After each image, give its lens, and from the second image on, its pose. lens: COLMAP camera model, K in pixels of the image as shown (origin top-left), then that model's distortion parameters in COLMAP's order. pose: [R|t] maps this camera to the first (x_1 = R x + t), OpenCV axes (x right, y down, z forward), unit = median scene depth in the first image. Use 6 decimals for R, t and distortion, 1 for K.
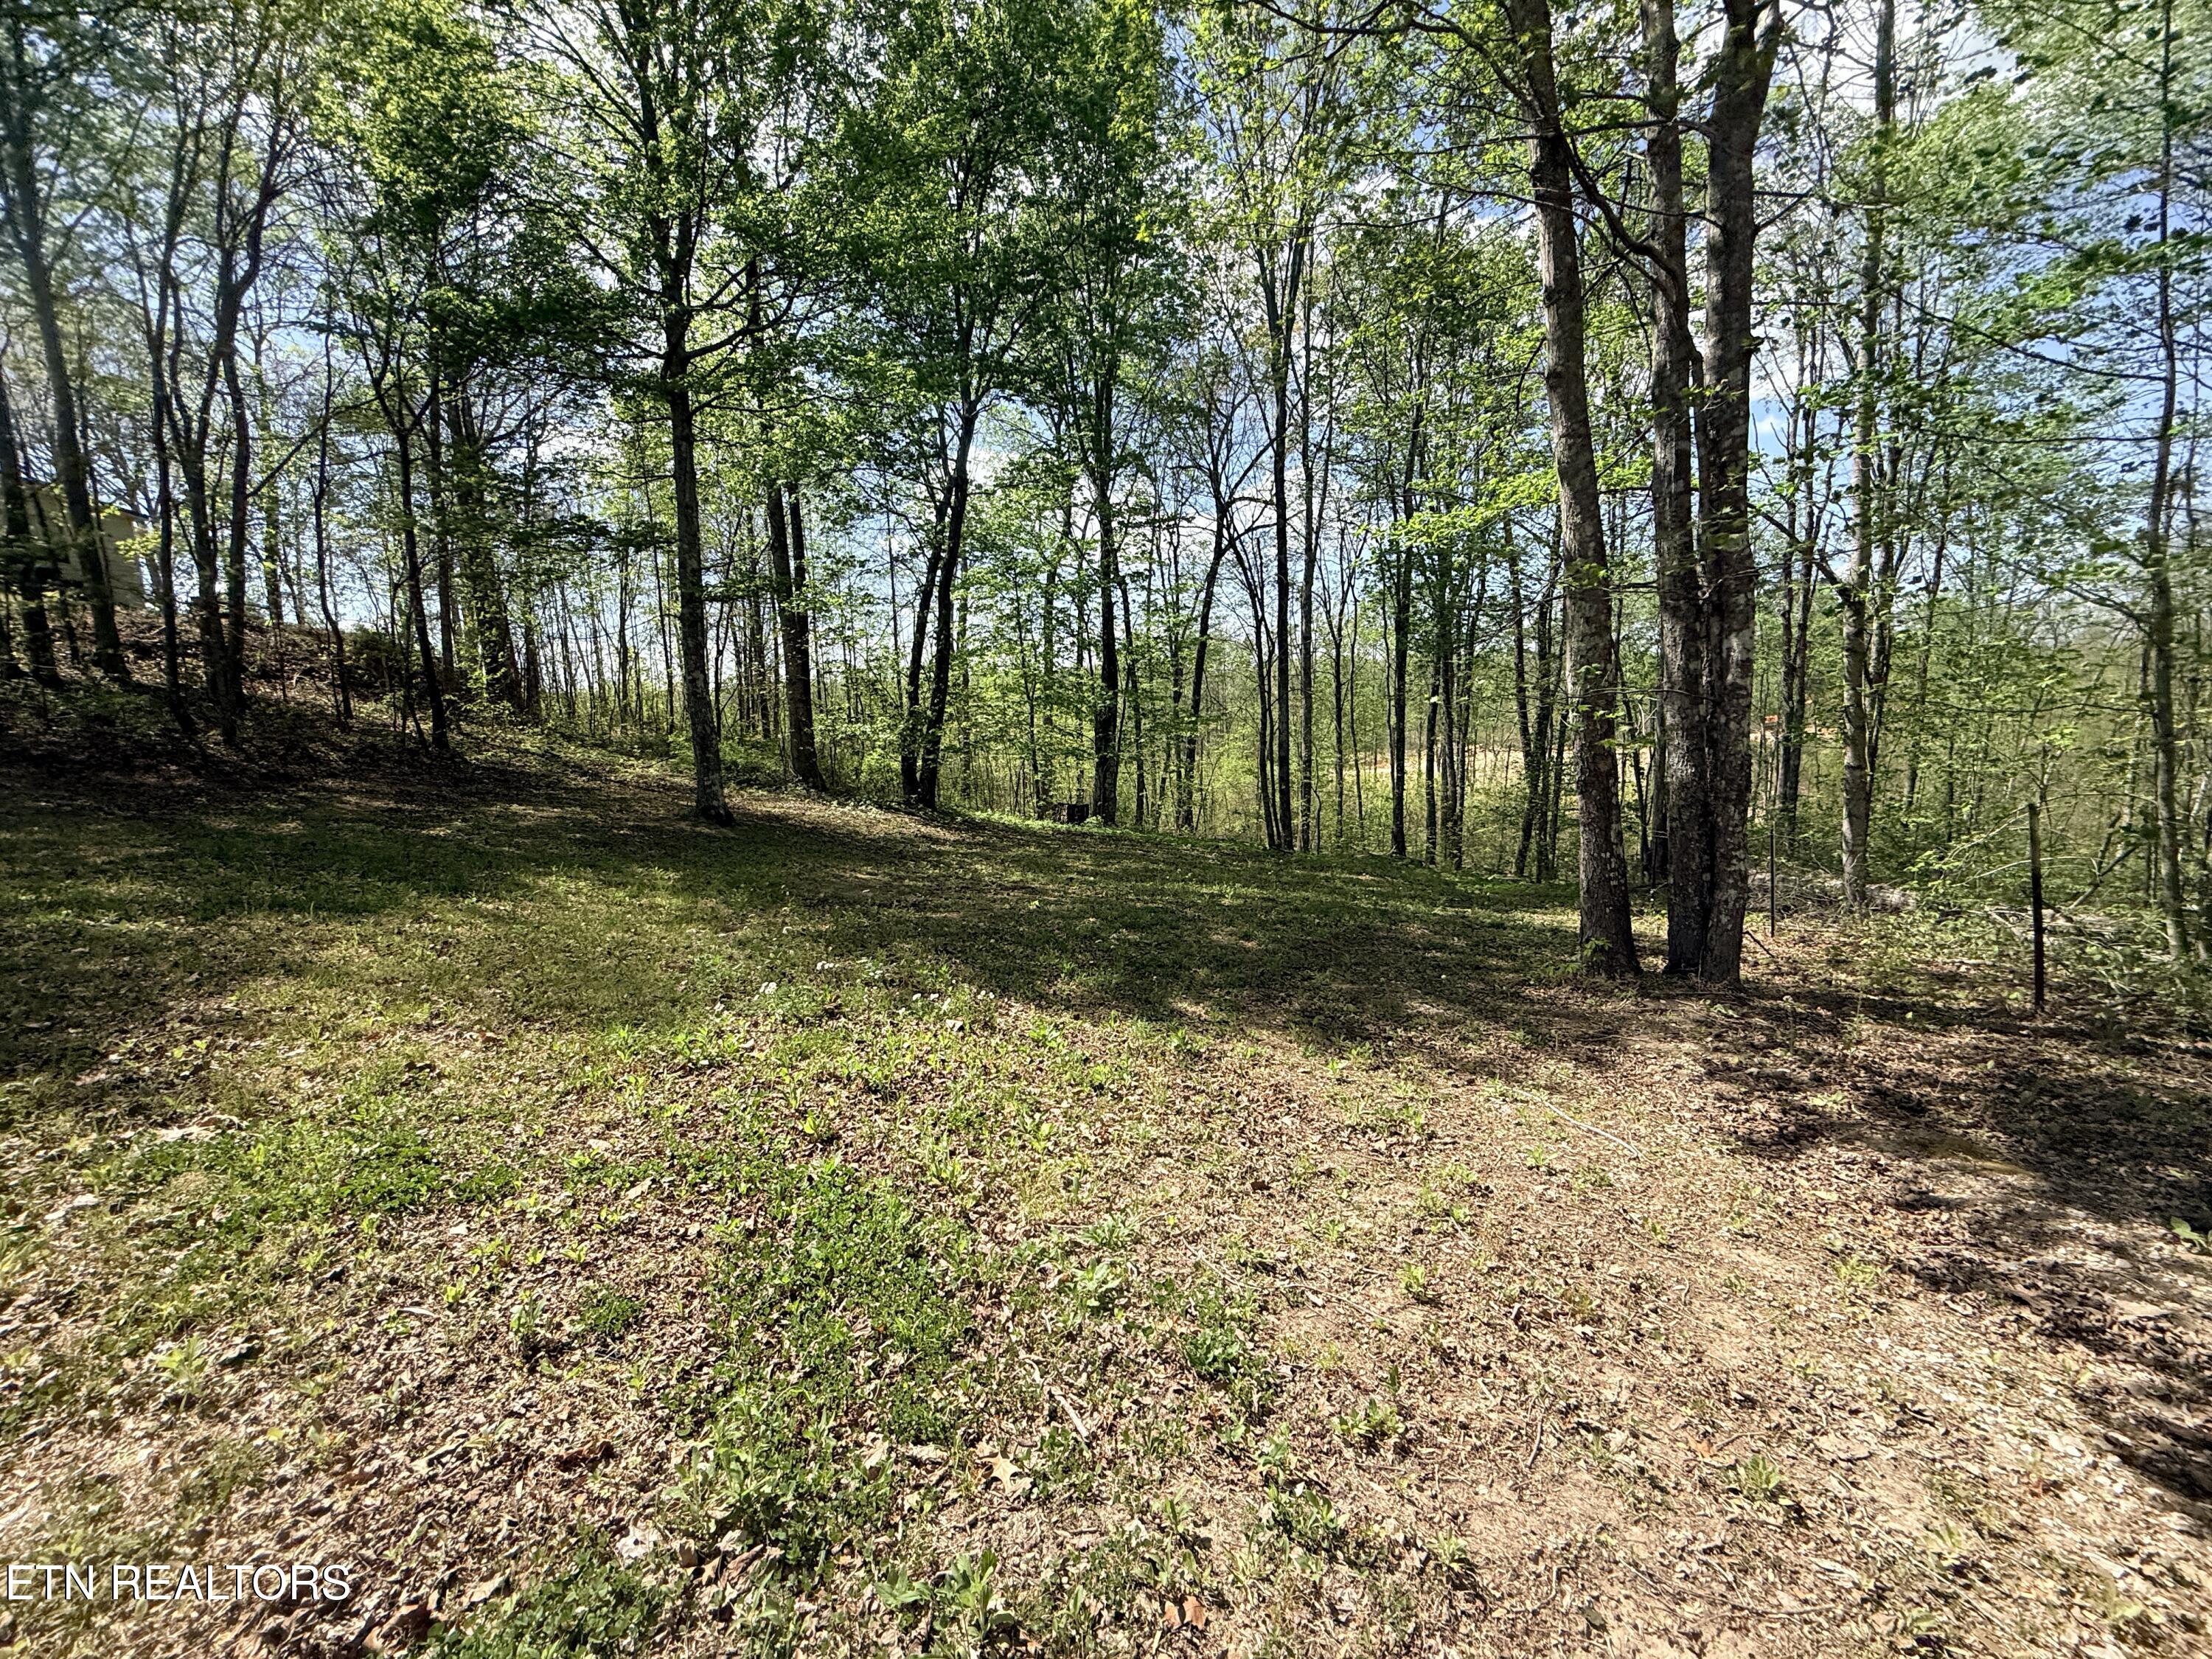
lens RADIAL K [[900.9, 0, 1103.8], [0, 900.9, 834.6], [0, 0, 1]] dist [0.000579, -0.000168]
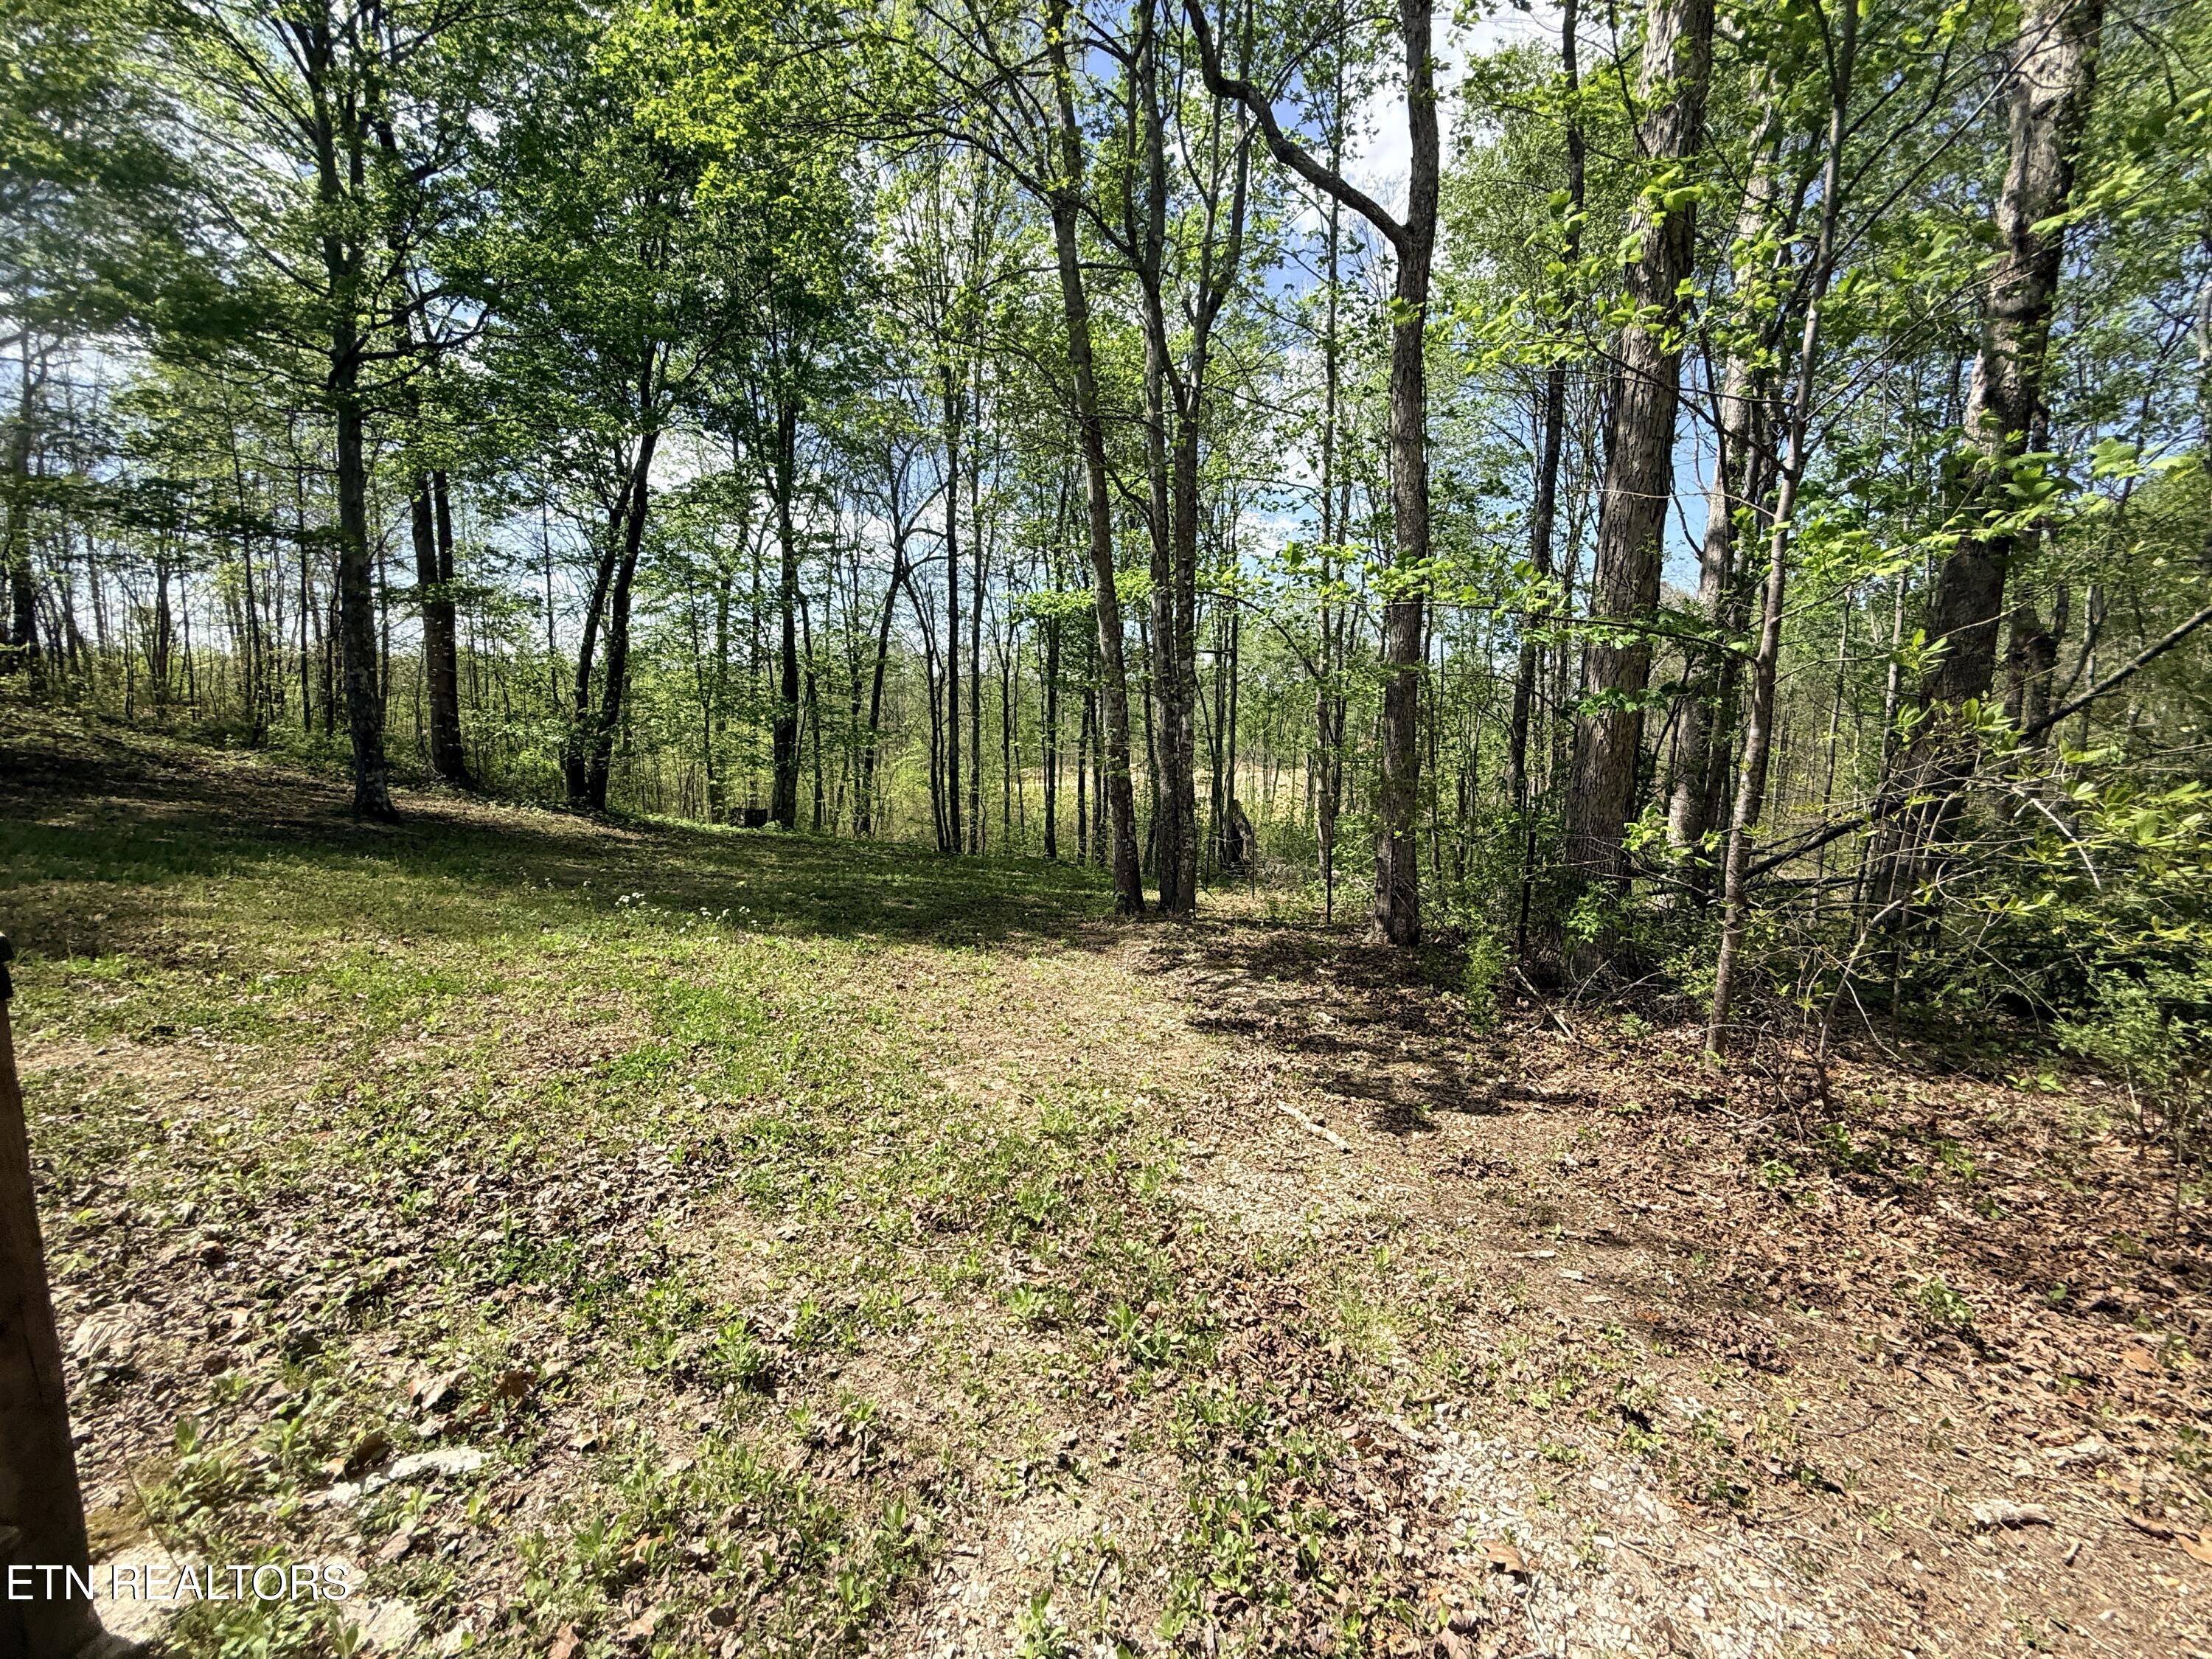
lens RADIAL K [[902.3, 0, 1099.6], [0, 902.3, 839.5], [0, 0, 1]] dist [0.000613, -0.000065]
pose [[0.940363, 0.006214, 0.340115, -0.011778], [-0.004151, 0.999968, -0.006793, 0.007521], [-0.340146, 0.004976, 0.940359, -0.125344]]
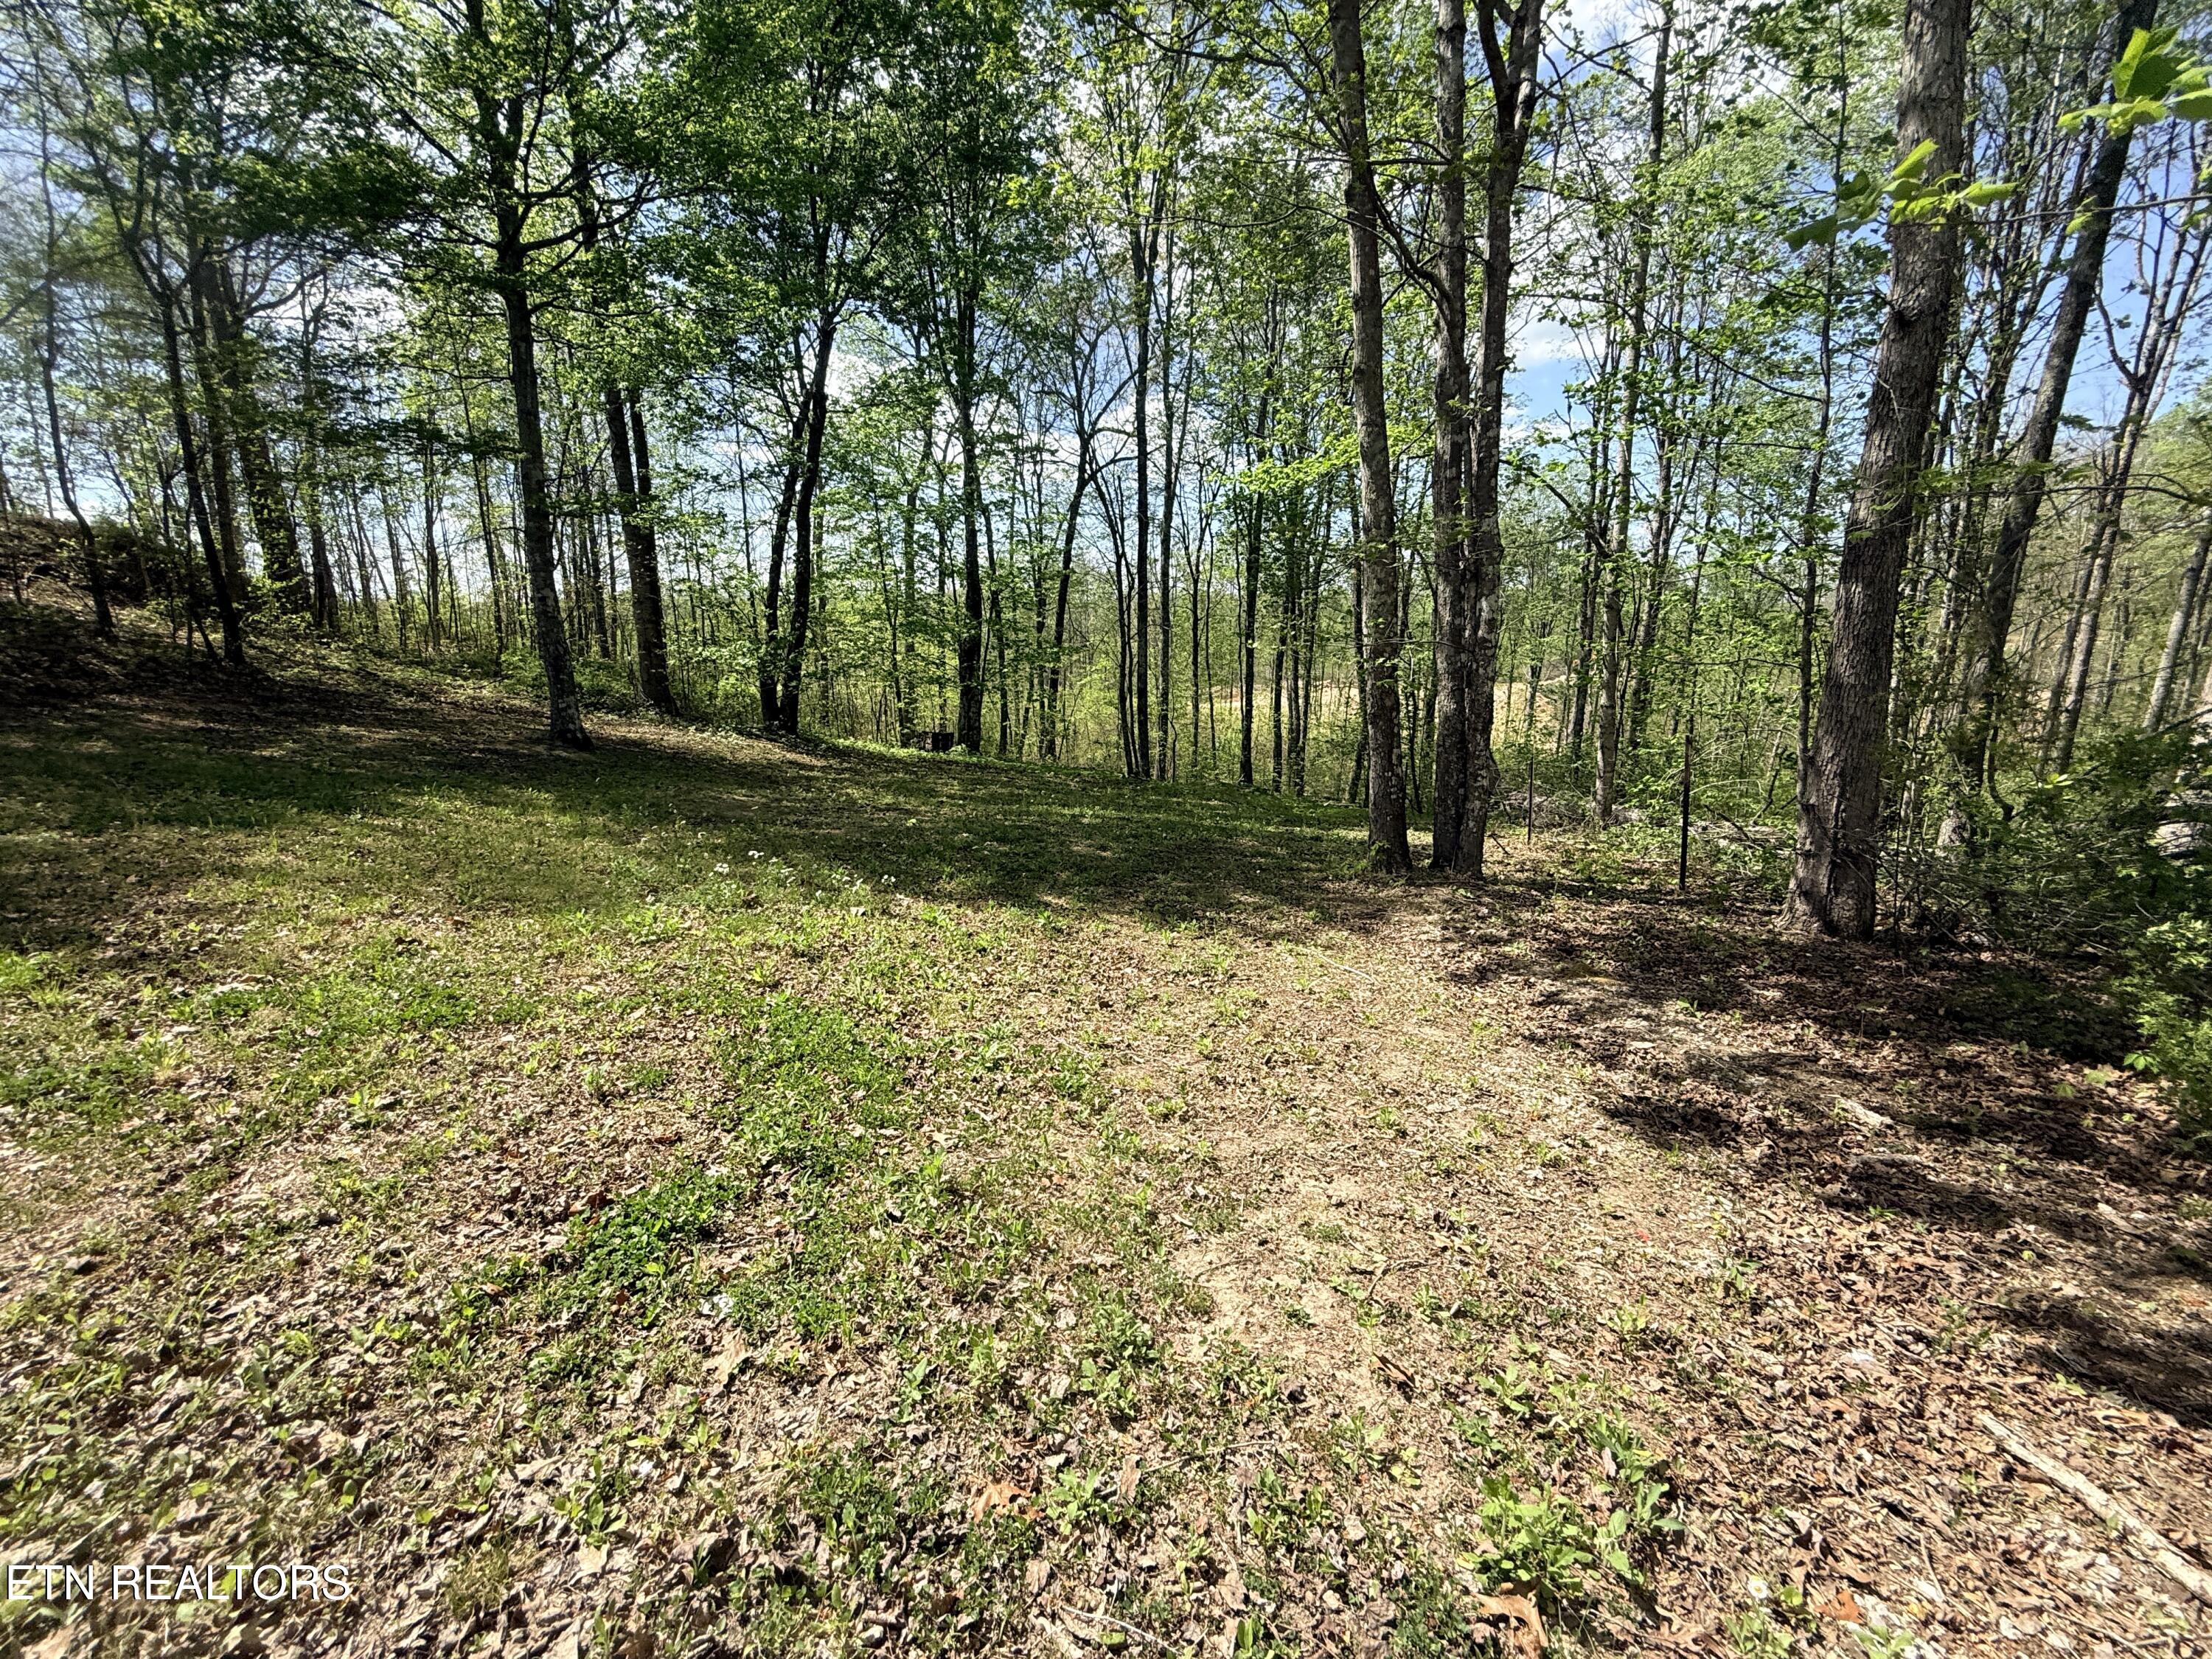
lens RADIAL K [[900.9, 0, 1103.8], [0, 900.9, 834.6], [0, 0, 1]] dist [0.000579, -0.000168]
pose [[0.988478, -0.006907, 0.151207, -0.004033], [-0.004694, 0.997079, 0.076236, 0.002951], [-0.151292, -0.076067, 0.985558, -0.038601]]
